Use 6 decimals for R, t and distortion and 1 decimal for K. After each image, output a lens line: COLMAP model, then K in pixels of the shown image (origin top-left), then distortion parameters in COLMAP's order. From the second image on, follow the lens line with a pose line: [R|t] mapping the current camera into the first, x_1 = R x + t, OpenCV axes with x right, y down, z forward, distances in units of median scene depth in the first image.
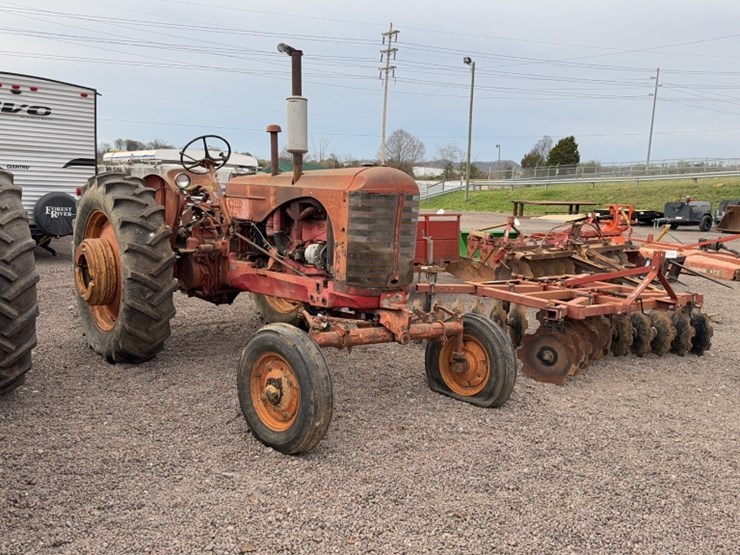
lens RADIAL K [[660.0, 0, 367.6], [0, 660.0, 278.8], [0, 0, 1]] dist [0.085088, -0.134865]
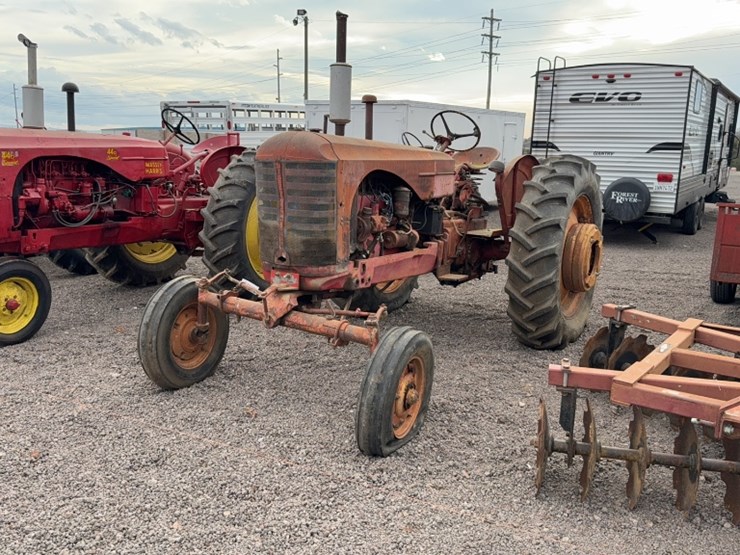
lens RADIAL K [[660.0, 0, 367.4], [0, 660.0, 275.7], [0, 0, 1]] dist [0.085088, -0.134865]
pose [[0.331538, 0.143038, -0.932535, 0.717483], [-0.140864, 0.984865, 0.100984, -0.063101], [0.932866, 0.097881, 0.346670, 0.618014]]
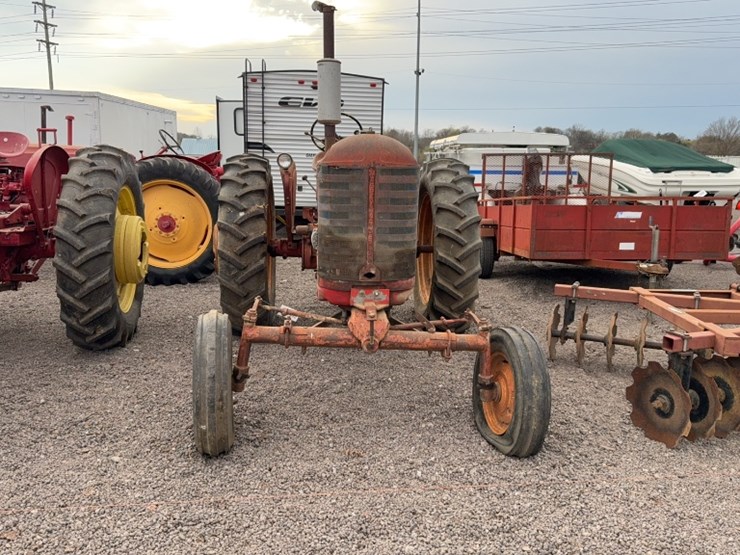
lens RADIAL K [[660.0, 0, 370.8], [0, 660.0, 281.2], [0, 0, 1]] dist [0.085088, -0.134865]
pose [[0.827807, 0.078245, -0.555530, 0.384529], [-0.065391, 0.996934, 0.042974, -0.018637], [0.557189, 0.000753, 0.830385, 0.250068]]
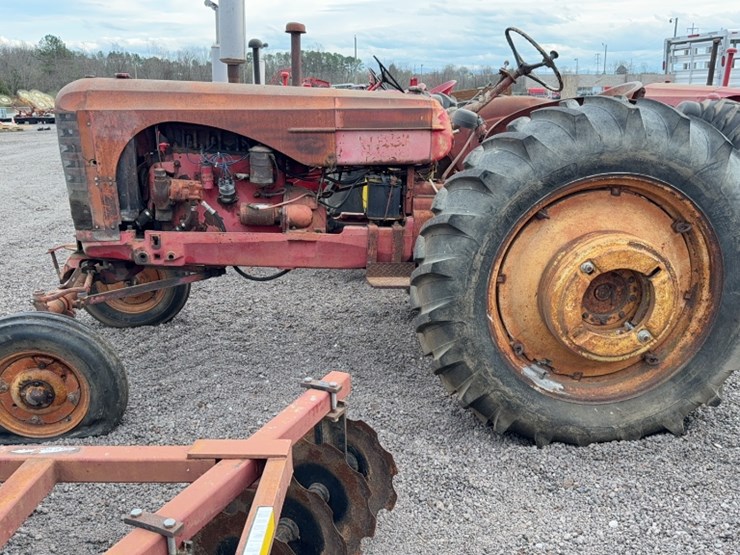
lens RADIAL K [[660.0, 0, 371.1], [0, 660.0, 278.4], [0, 0, 1]] dist [0.085088, -0.134865]
pose [[-0.593919, 0.183408, -0.783340, 0.389454], [-0.125884, 0.940490, 0.315645, -0.188413], [0.794616, 0.286077, -0.535487, 1.392642]]
